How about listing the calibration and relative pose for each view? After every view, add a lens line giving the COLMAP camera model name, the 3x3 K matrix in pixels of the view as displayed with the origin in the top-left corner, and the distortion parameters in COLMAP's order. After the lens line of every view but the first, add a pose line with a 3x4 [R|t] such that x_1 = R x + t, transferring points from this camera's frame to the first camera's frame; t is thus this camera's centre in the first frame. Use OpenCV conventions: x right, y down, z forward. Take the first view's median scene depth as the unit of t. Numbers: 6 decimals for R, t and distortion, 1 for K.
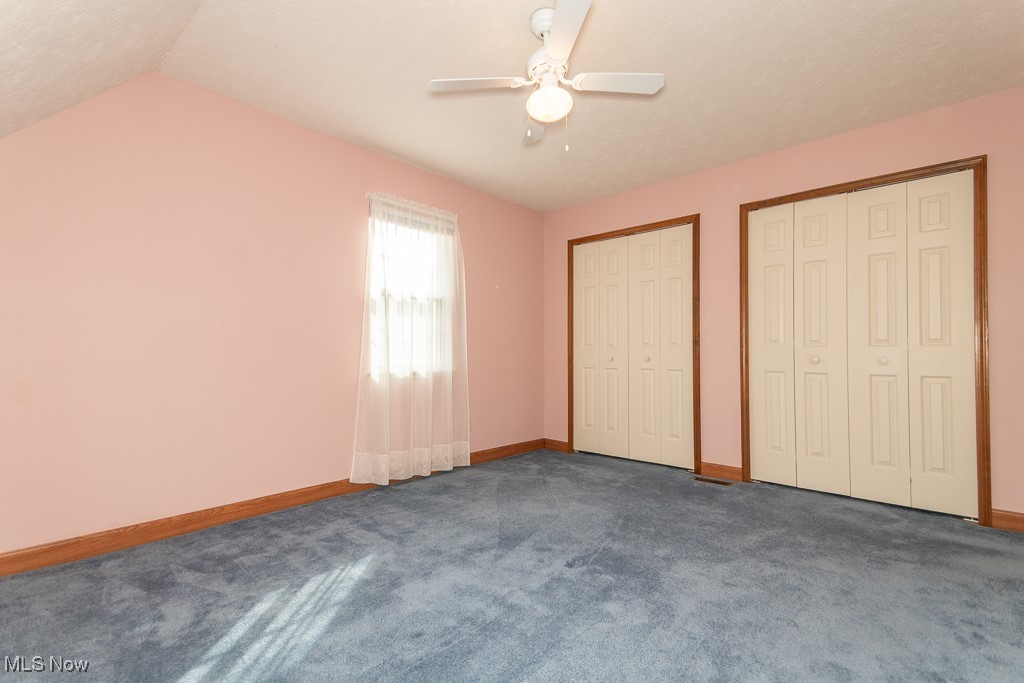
lens RADIAL K [[469.8, 0, 507.7], [0, 469.8, 347.2], [0, 0, 1]] dist [0.038620, -0.021374]
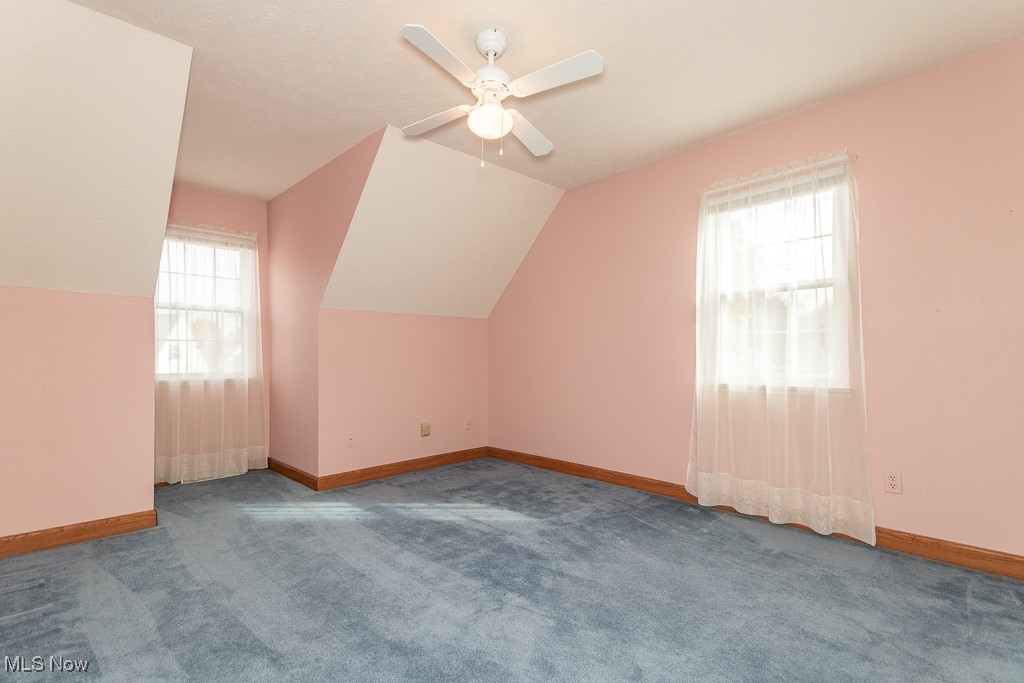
lens RADIAL K [[483.3, 0, 512.0], [0, 483.3, 341.5], [0, 0, 1]] dist [0.041663, -0.024715]
pose [[-0.062328, -0.027192, -0.997685, 0.233117], [0.017510, 0.999445, -0.028334, -0.001800], [0.997902, -0.019236, -0.061817, 0.227039]]
